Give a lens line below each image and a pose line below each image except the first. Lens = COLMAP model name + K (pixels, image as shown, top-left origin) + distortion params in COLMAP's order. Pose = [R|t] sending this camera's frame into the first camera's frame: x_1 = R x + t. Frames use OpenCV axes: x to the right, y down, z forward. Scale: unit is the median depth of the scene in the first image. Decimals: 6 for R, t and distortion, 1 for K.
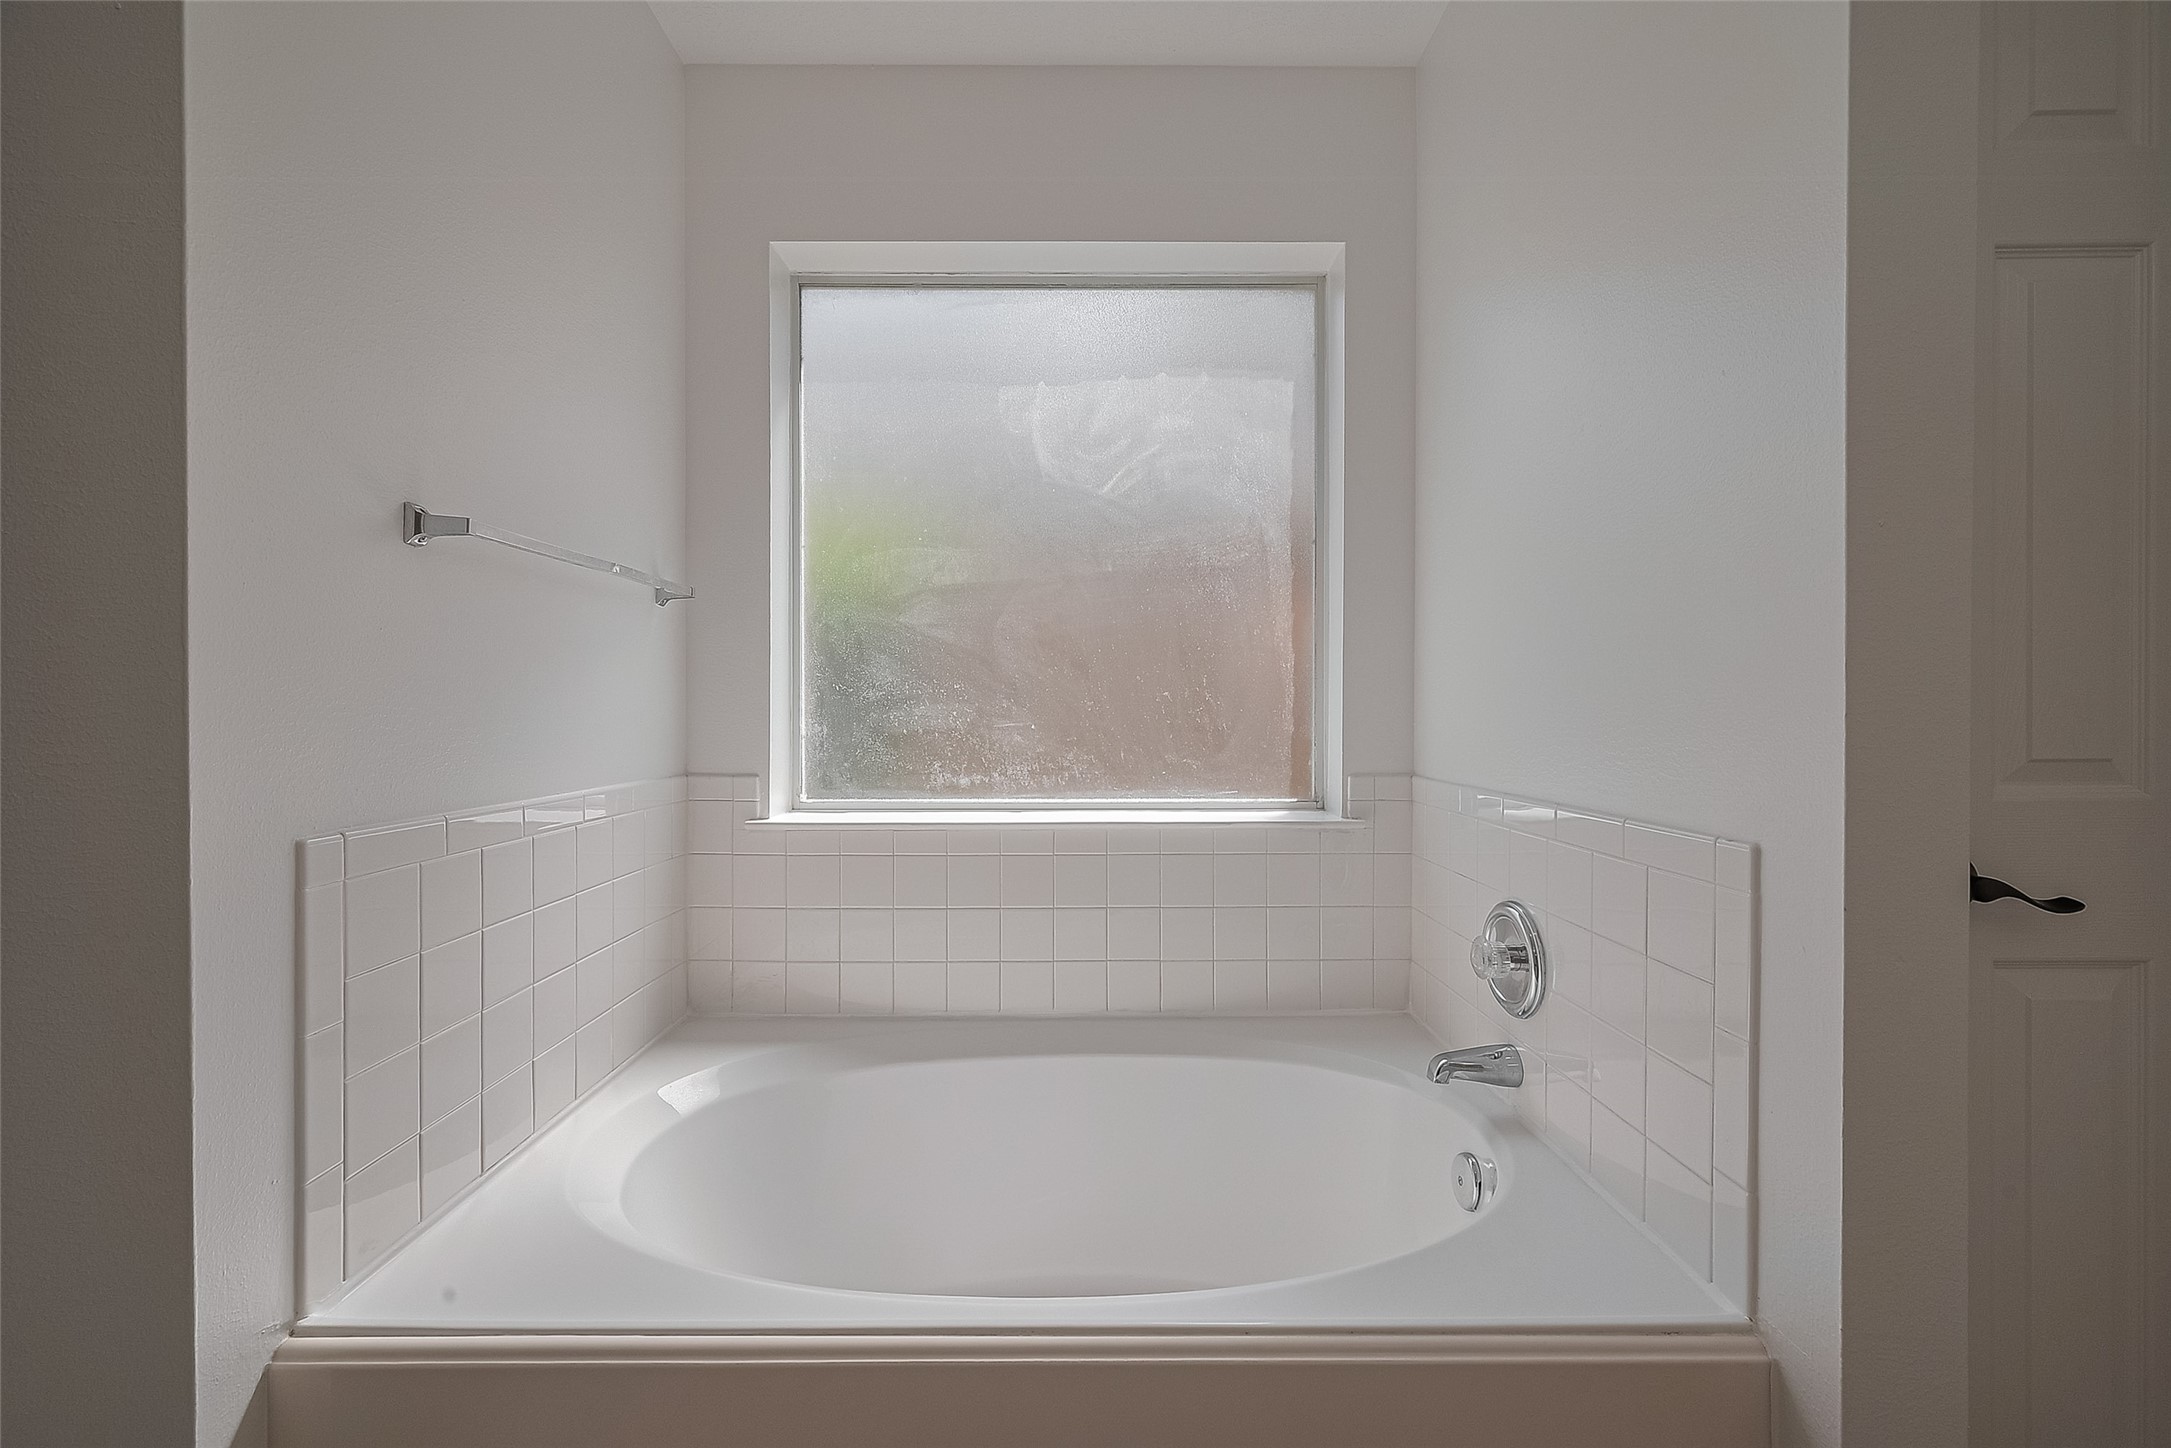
lens RADIAL K [[858.6, 0, 1075.0], [0, 858.6, 721.4], [0, 0, 1]] dist [-0.000645, -0.000553]
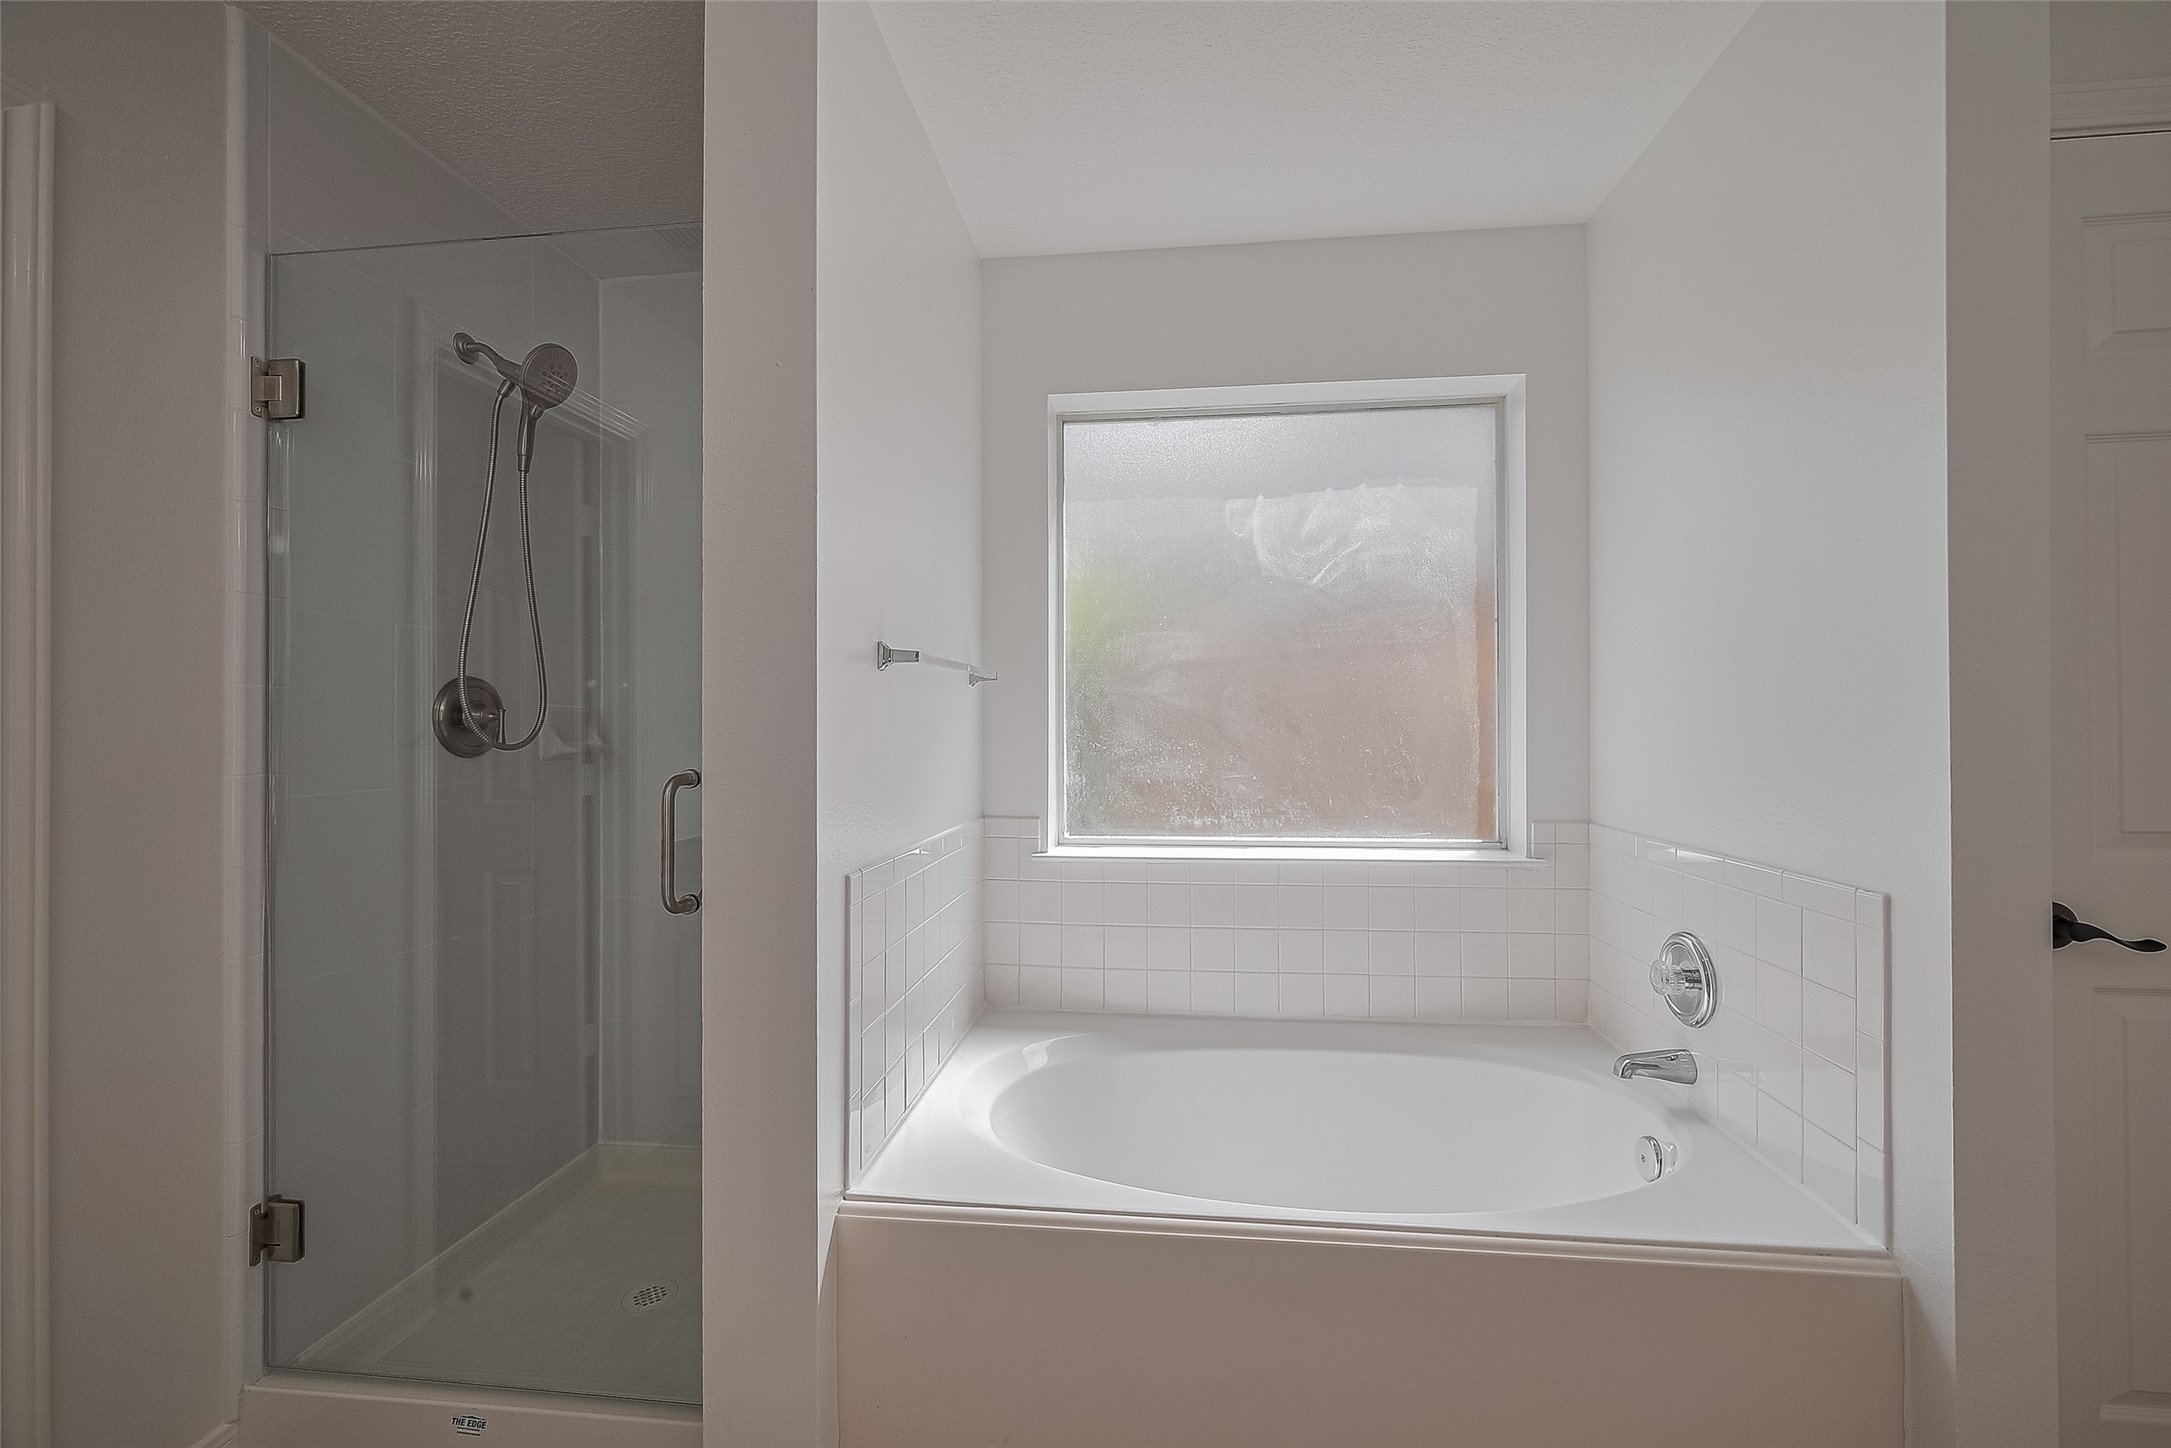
lens RADIAL K [[858.6, 0, 1096.8], [0, 858.6, 727.4], [0, 0, 1]] dist [-0.000645, -0.000553]
pose [[0.994018, -0.002907, -0.109179, -0.148274], [0.001349, 0.999896, -0.014347, -0.051561], [0.109209, 0.014114, 0.993919, -0.242863]]
